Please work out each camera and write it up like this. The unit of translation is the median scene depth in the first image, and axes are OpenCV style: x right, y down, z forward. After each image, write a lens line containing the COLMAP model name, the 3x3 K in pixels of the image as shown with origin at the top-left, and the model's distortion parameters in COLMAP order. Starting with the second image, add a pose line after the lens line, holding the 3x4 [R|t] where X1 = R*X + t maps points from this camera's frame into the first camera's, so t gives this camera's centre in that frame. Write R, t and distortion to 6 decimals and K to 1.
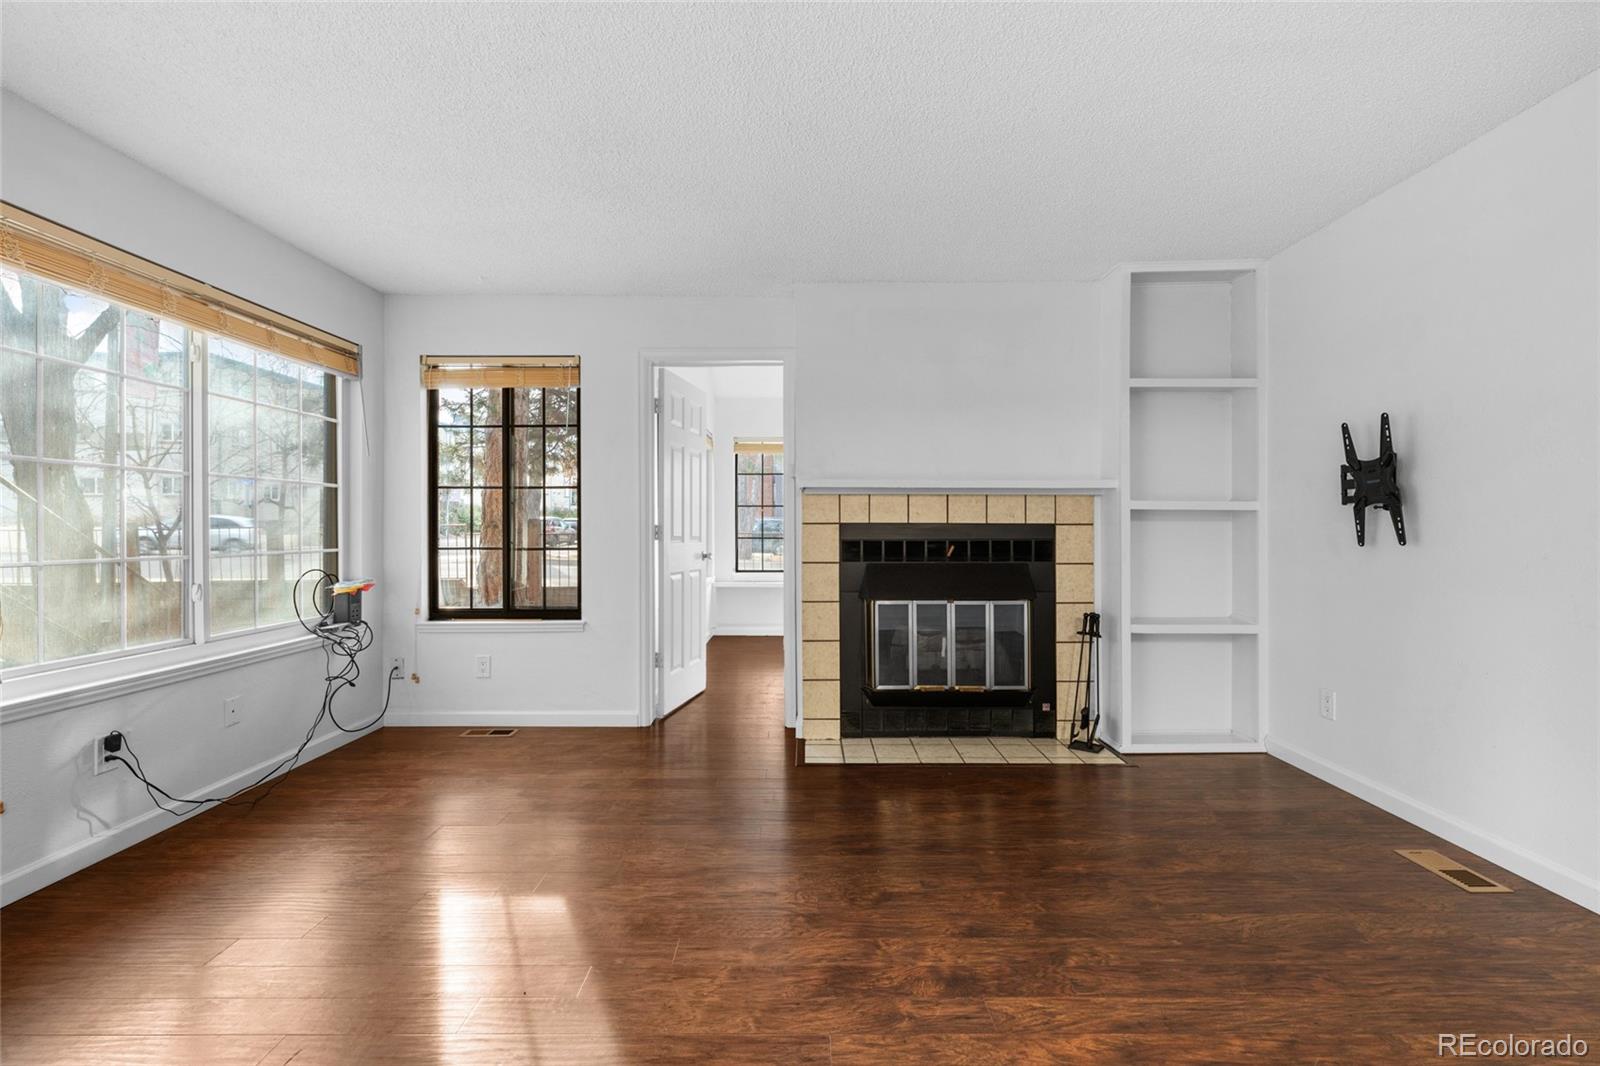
lens RADIAL K [[714.9, 0, 786.5], [0, 714.9, 527.8], [0, 0, 1]] dist [-0.002172, -0.001096]
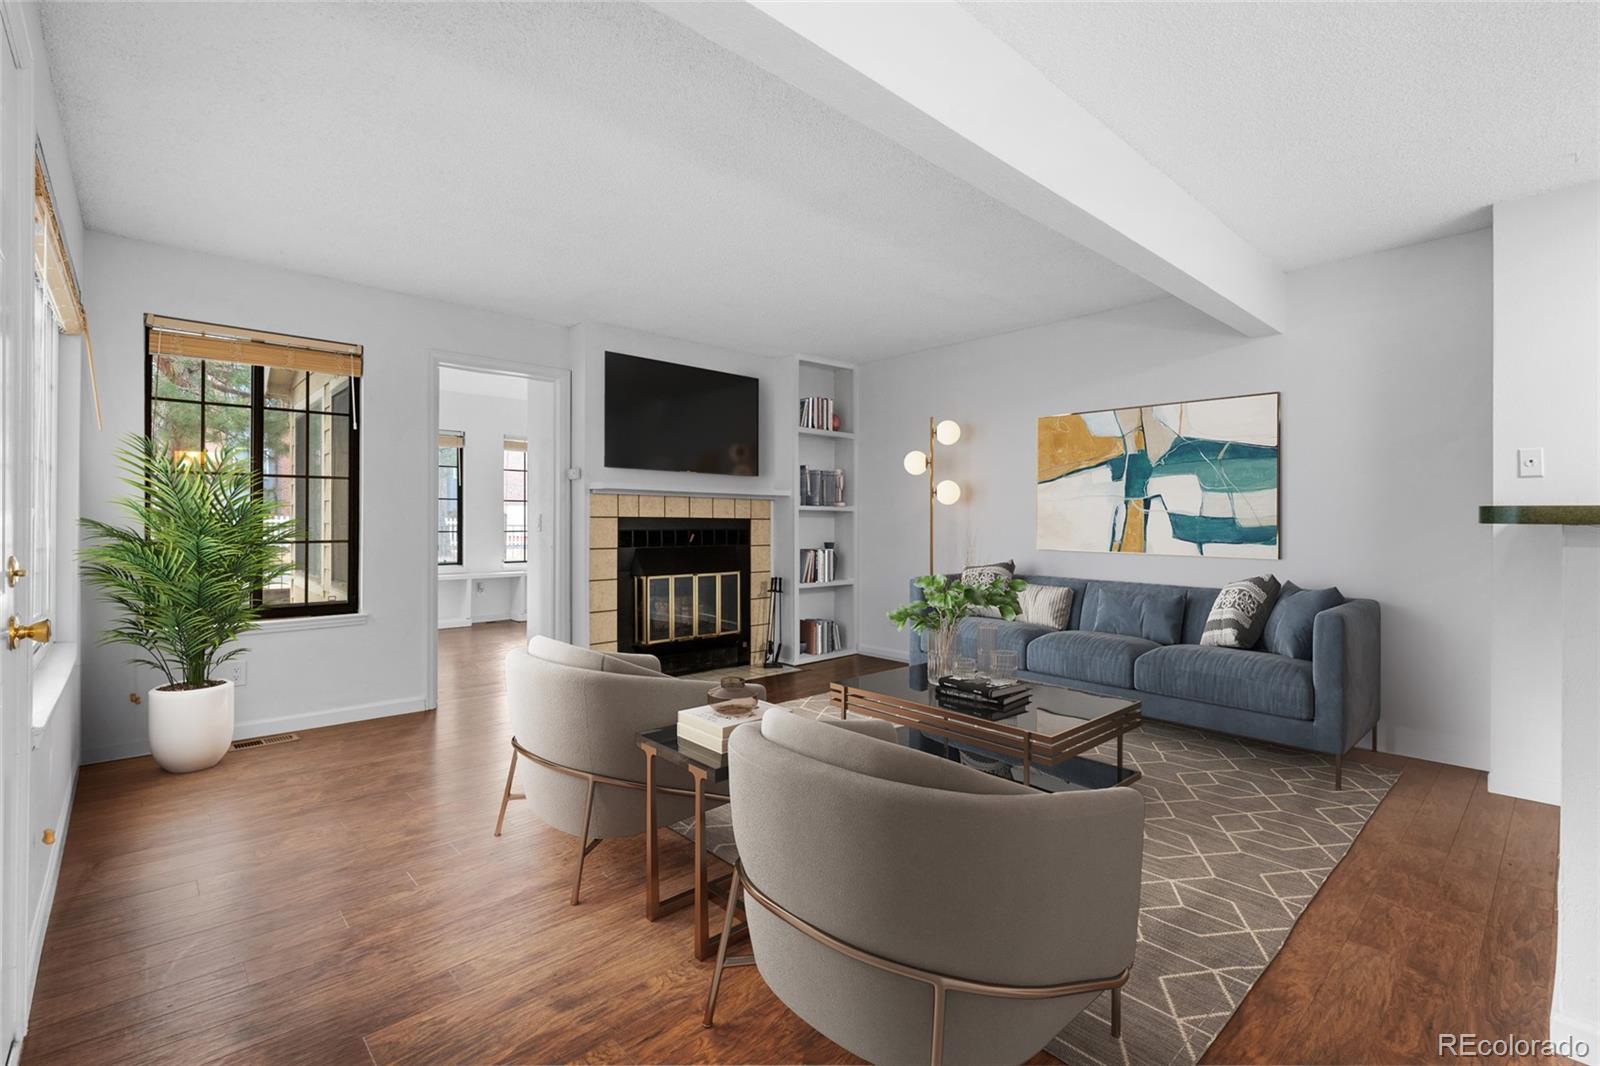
lens RADIAL K [[714.9, 0, 786.5], [0, 714.9, 527.8], [0, 0, 1]] dist [-0.002172, -0.001096]
pose [[0.739419, -0.002432, 0.673241, -0.556959], [0.000219, 0.999994, 0.003373, 0.008229], [-0.673246, -0.002347, 0.739415, -0.134665]]
